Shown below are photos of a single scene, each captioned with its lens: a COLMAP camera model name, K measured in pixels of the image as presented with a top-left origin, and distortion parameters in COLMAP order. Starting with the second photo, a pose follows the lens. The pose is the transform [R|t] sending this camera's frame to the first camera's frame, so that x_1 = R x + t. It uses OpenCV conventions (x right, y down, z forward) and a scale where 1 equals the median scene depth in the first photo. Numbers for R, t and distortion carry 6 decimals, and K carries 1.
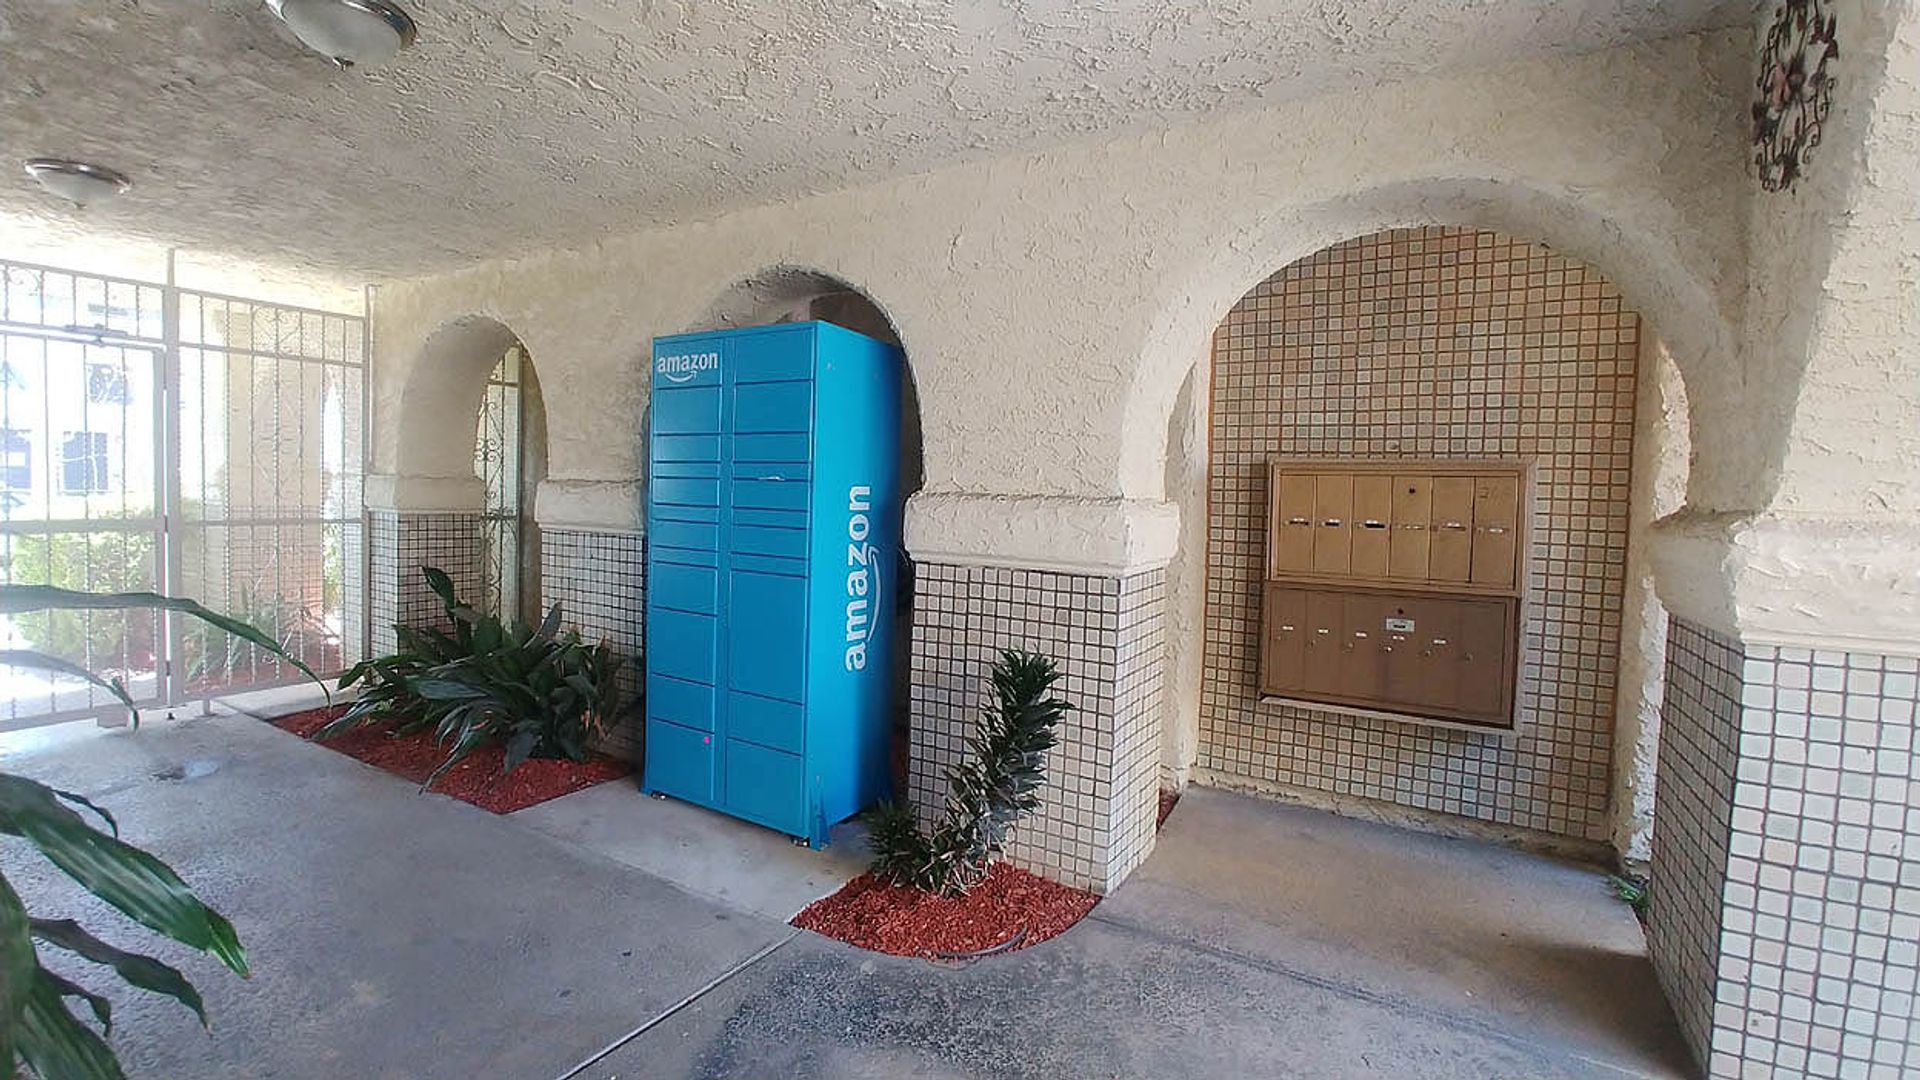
lens RADIAL K [[841.9, 0, 952.6], [0, 841.9, 528.4], [0, 0, 1]] dist [-0.035243, 0.010206]
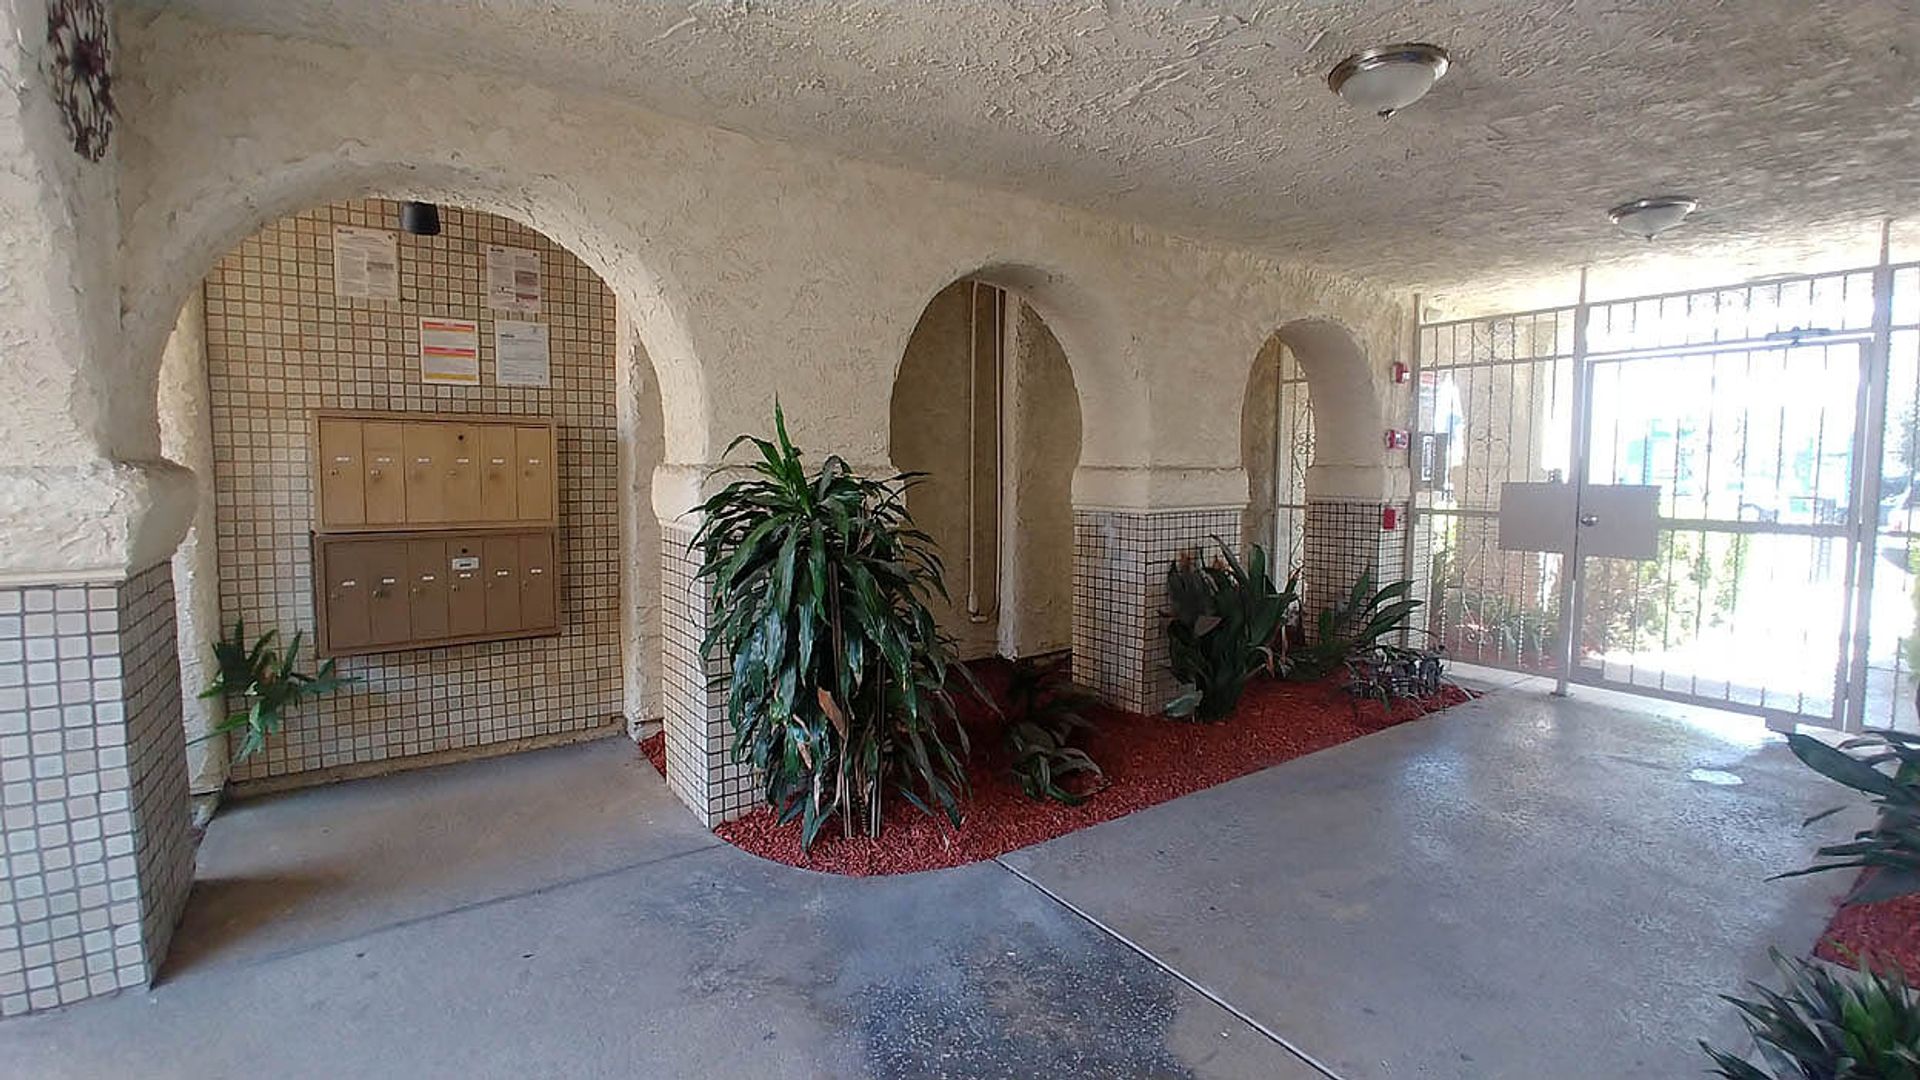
lens RADIAL K [[841.9, 0, 952.6], [0, 841.9, 528.4], [0, 0, 1]] dist [-0.035243, 0.010206]
pose [[-0.409542, 0.041405, -0.911351, 0.376185], [-0.057050, 0.995852, 0.070881, -0.020021], [0.910506, 0.081021, -0.405481, 0.614607]]
